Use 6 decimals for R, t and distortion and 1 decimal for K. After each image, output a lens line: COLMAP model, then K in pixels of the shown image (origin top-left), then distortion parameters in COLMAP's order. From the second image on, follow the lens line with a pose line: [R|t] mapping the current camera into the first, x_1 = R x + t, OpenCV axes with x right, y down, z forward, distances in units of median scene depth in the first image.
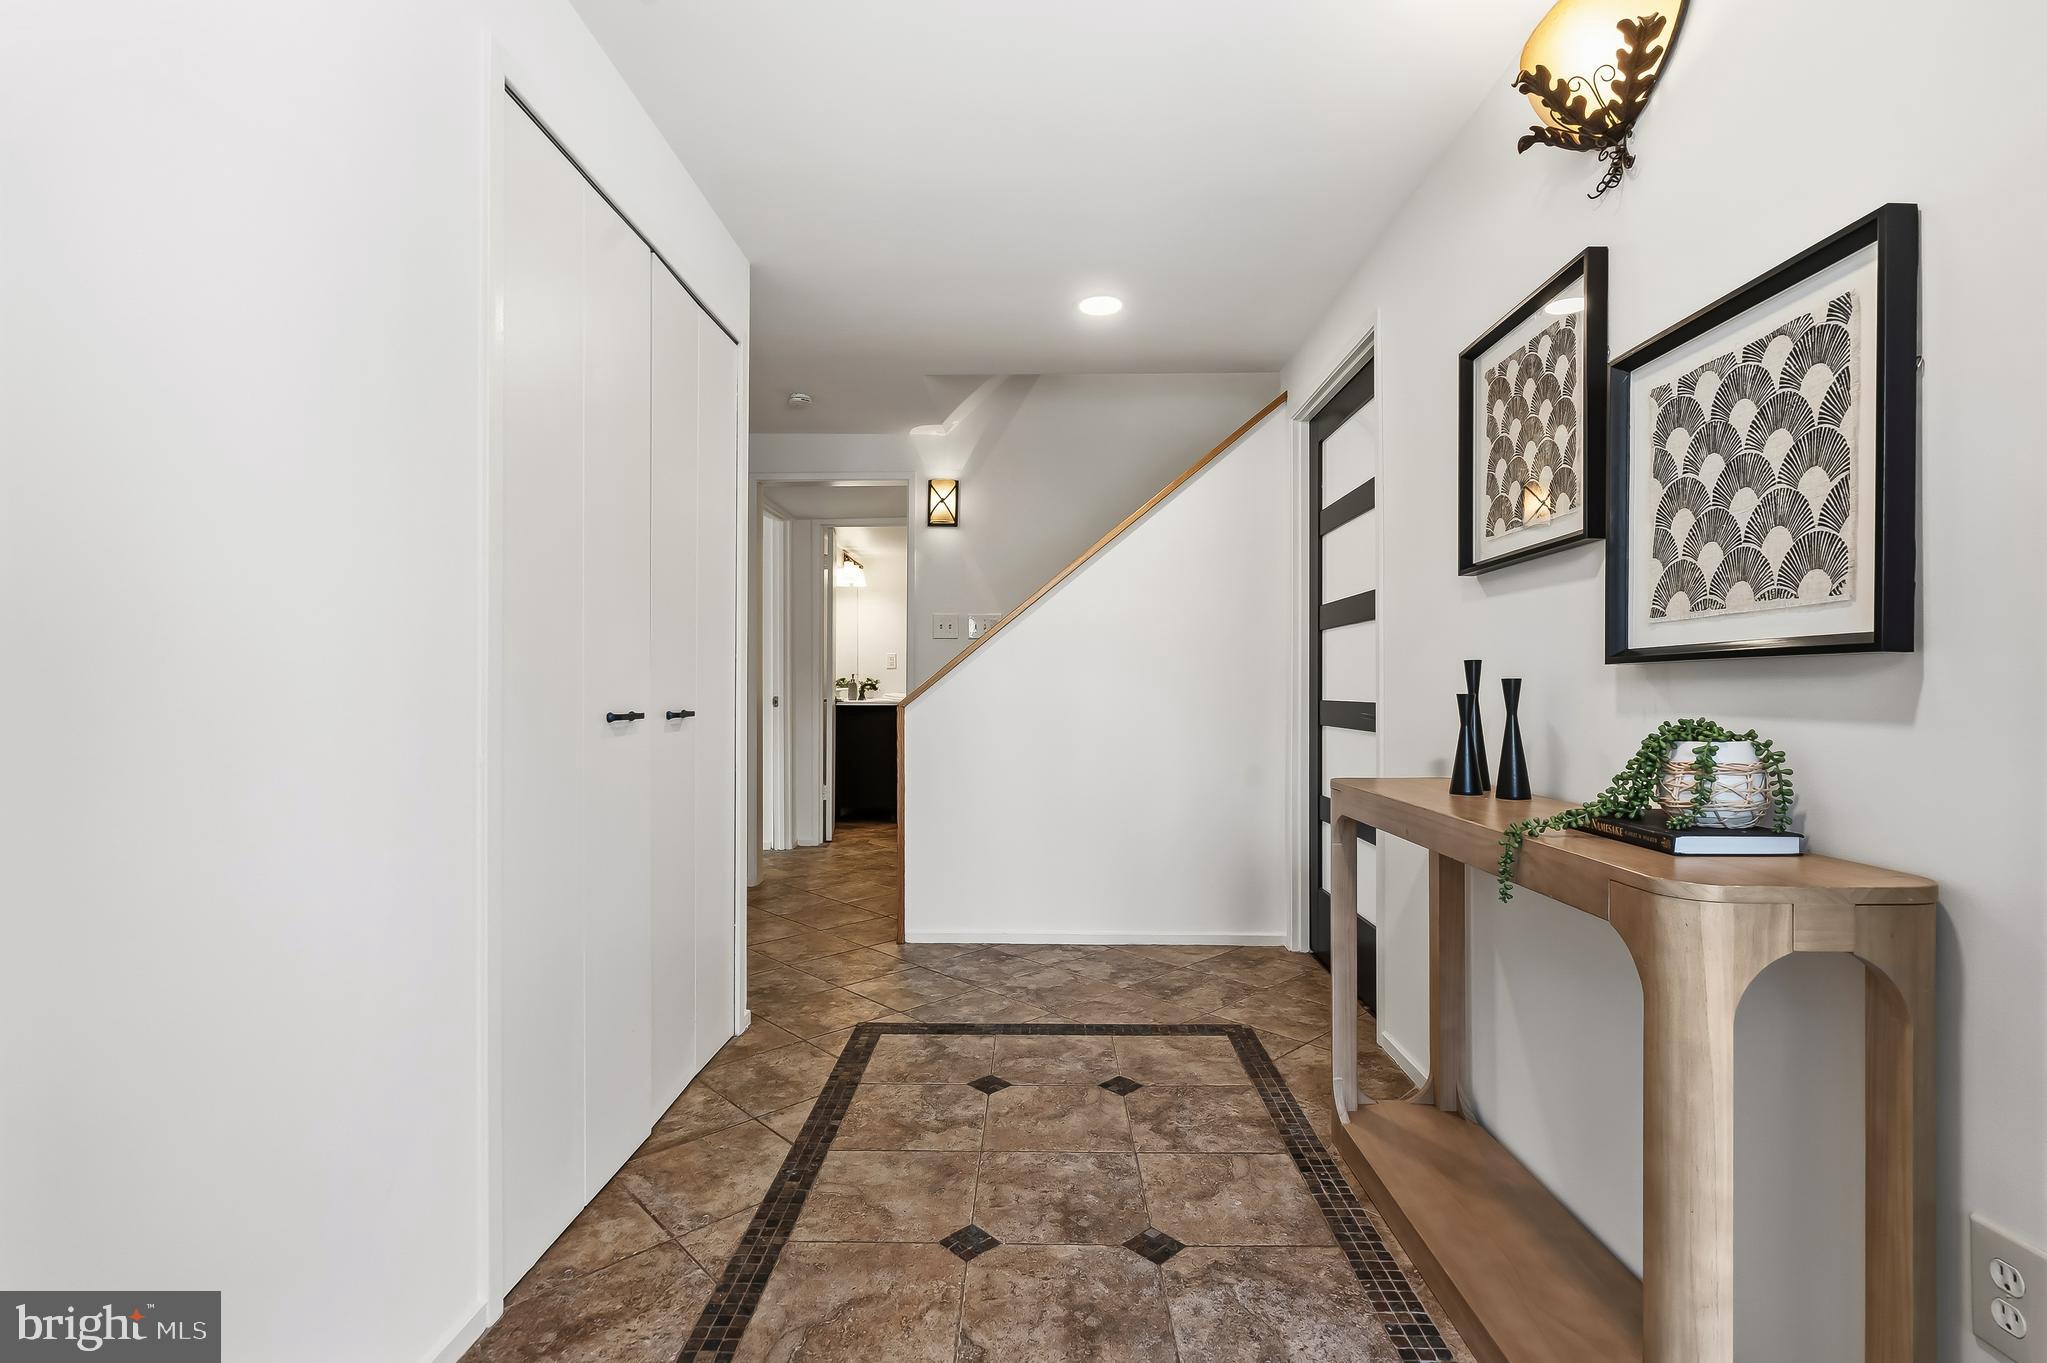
lens RADIAL K [[943.8, 0, 1031.3], [0, 943.8, 687.7], [0, 0, 1]] dist [-0.003584, 0.002412]
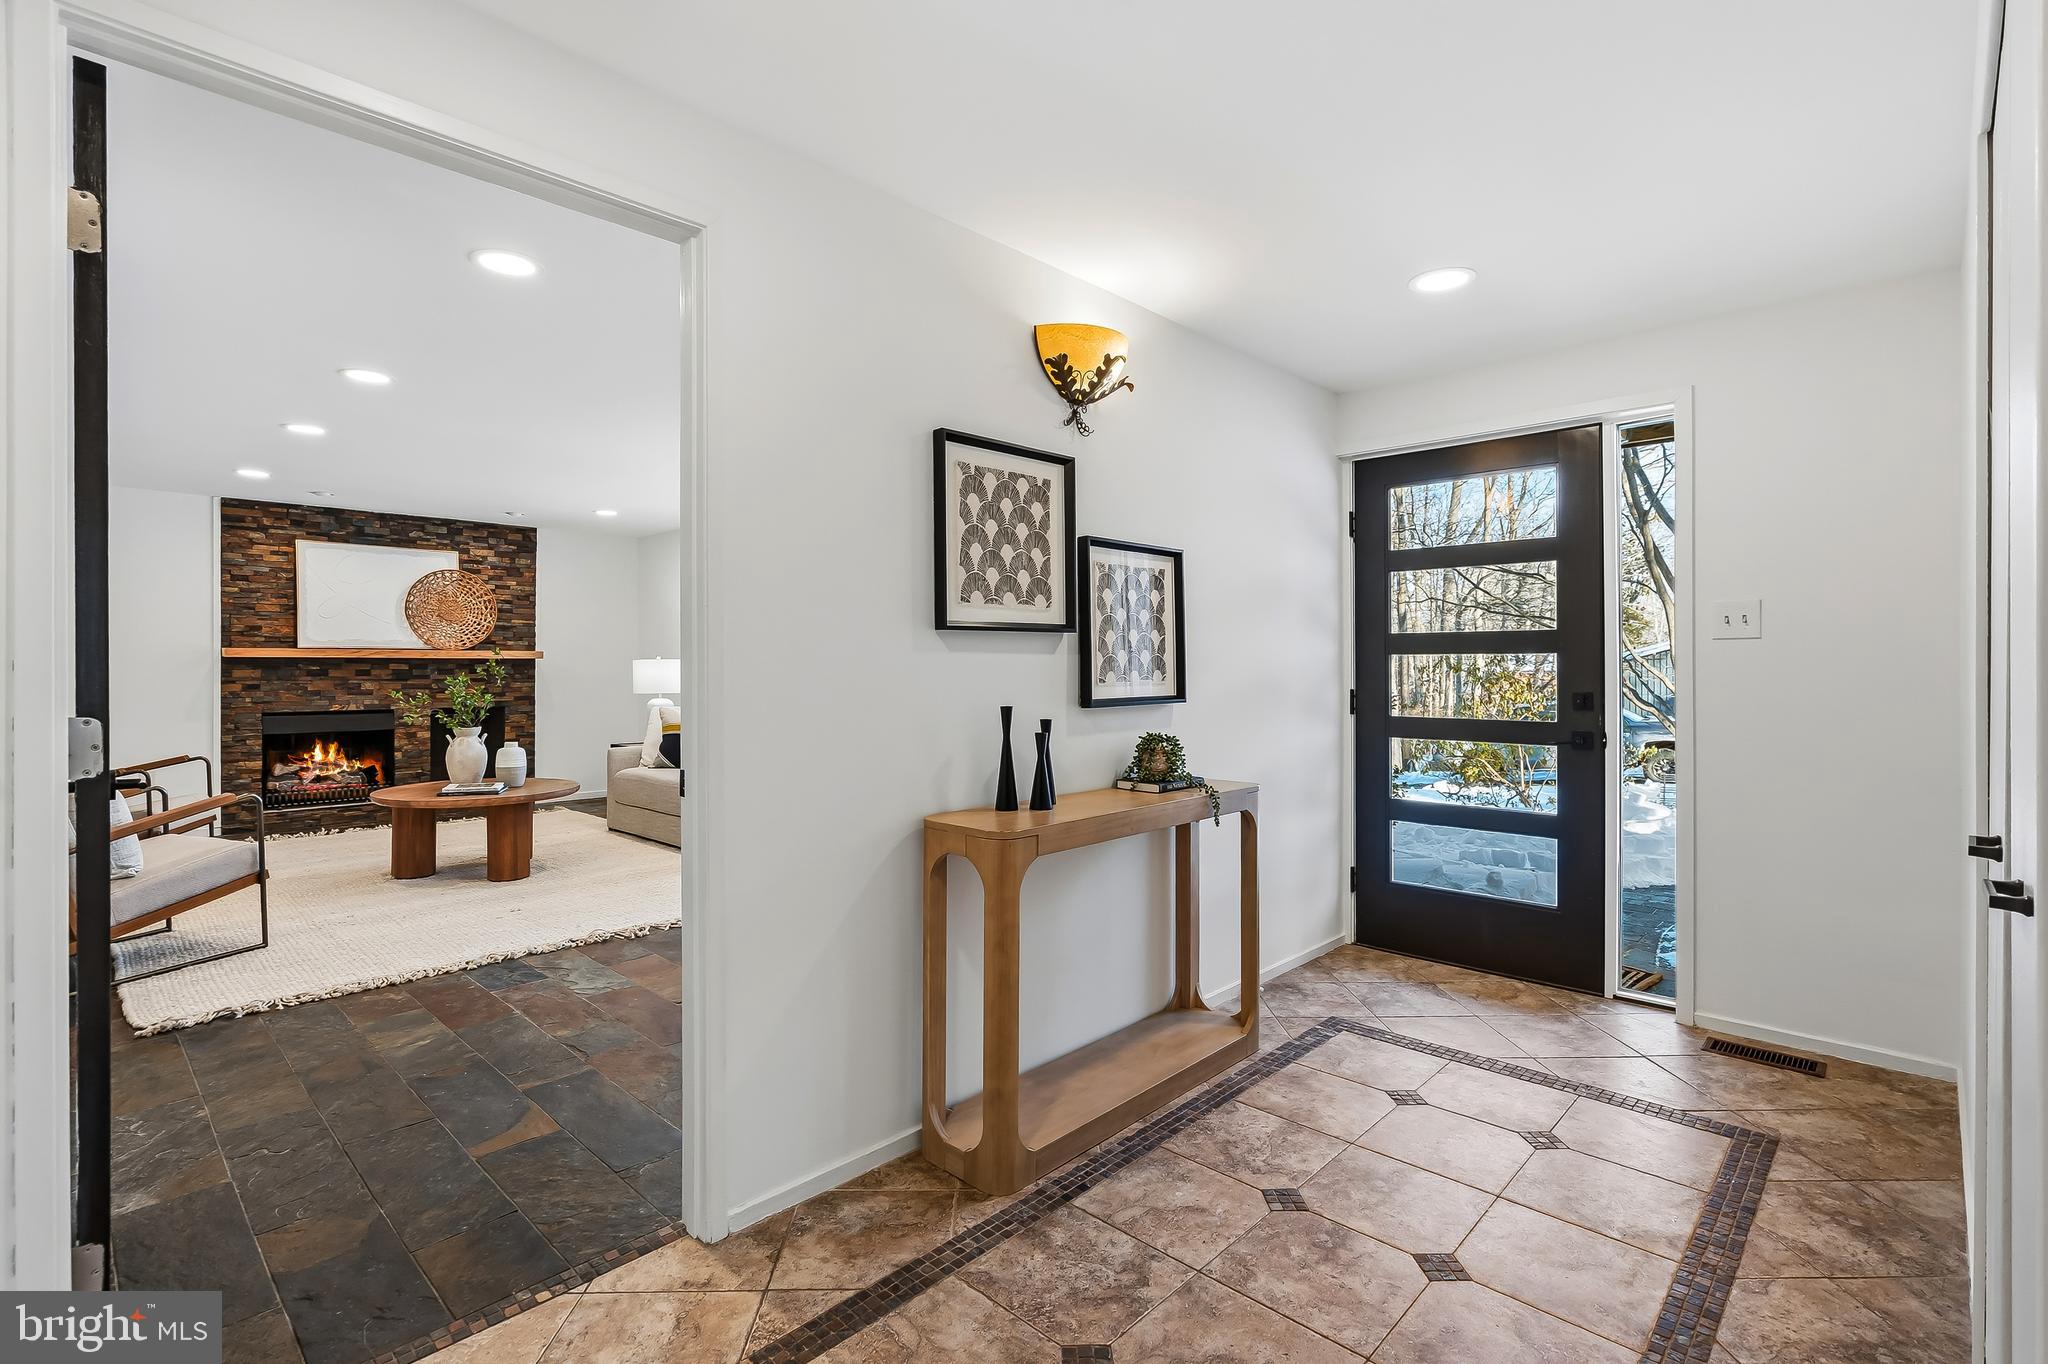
lens RADIAL K [[944.2, 0, 1023.6], [0, 944.2, 668.1], [0, 0, 1]] dist [-0.003584, 0.002412]
pose [[-0.731910, -0.007888, 0.681356, -0.404119], [-0.004808, 0.999968, 0.006411, -0.089249], [-0.681384, 0.001416, -0.731924, 1.921814]]
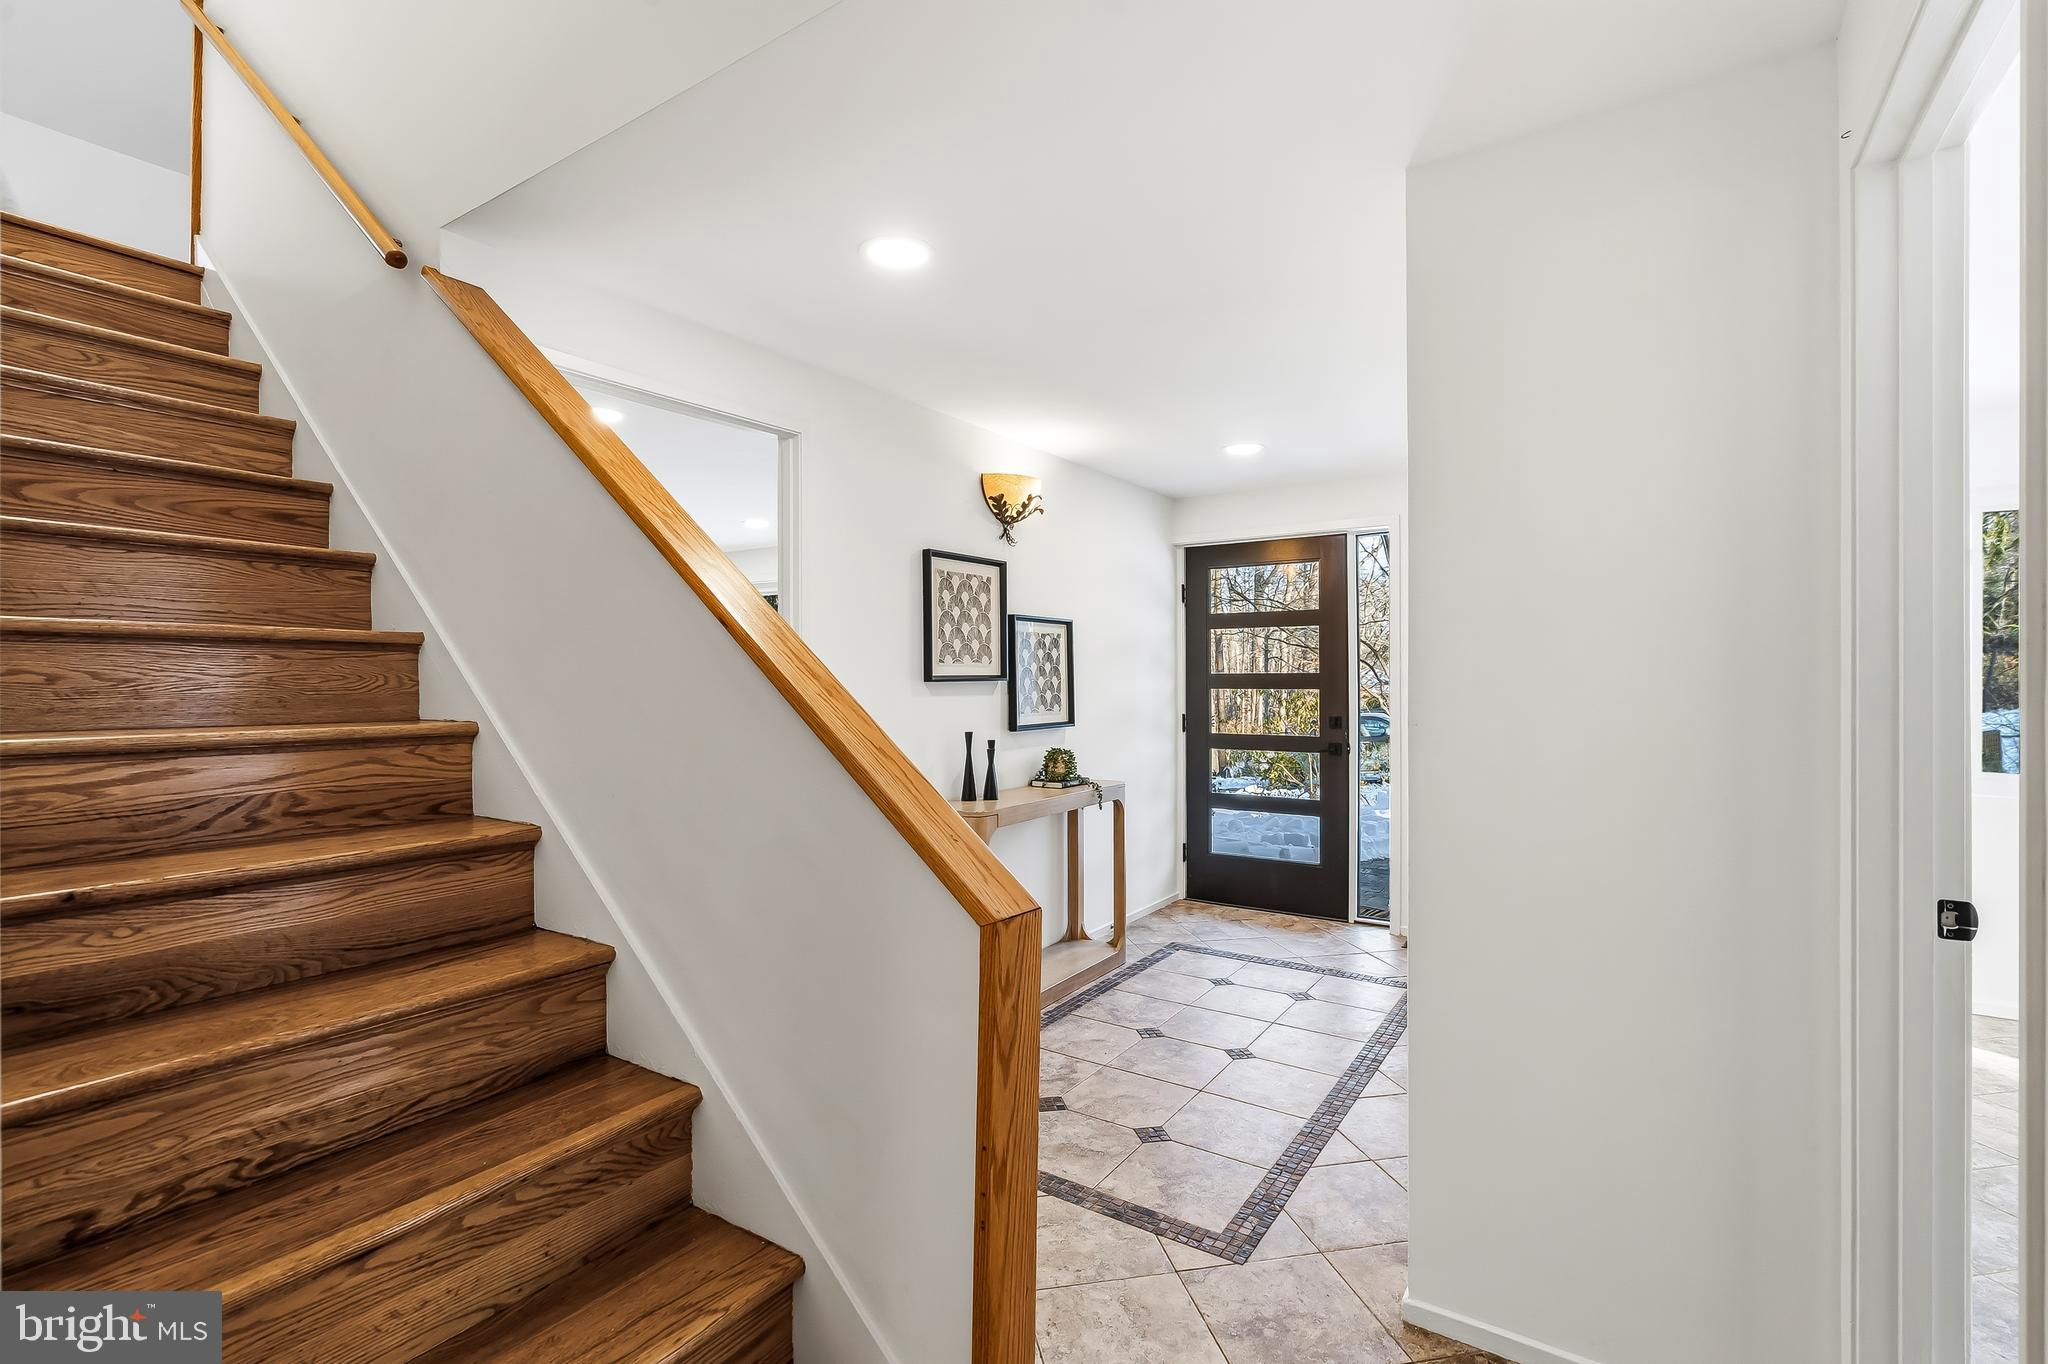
lens RADIAL K [[944.2, 0, 1015.2], [0, 944.2, 677.2], [0, 0, 1]] dist [-0.003584, 0.002412]
pose [[-0.835726, -0.004892, 0.549125, -0.651581], [-0.005210, 0.999986, 0.000978, -0.141820], [-0.549122, -0.002044, -0.835740, 2.555311]]
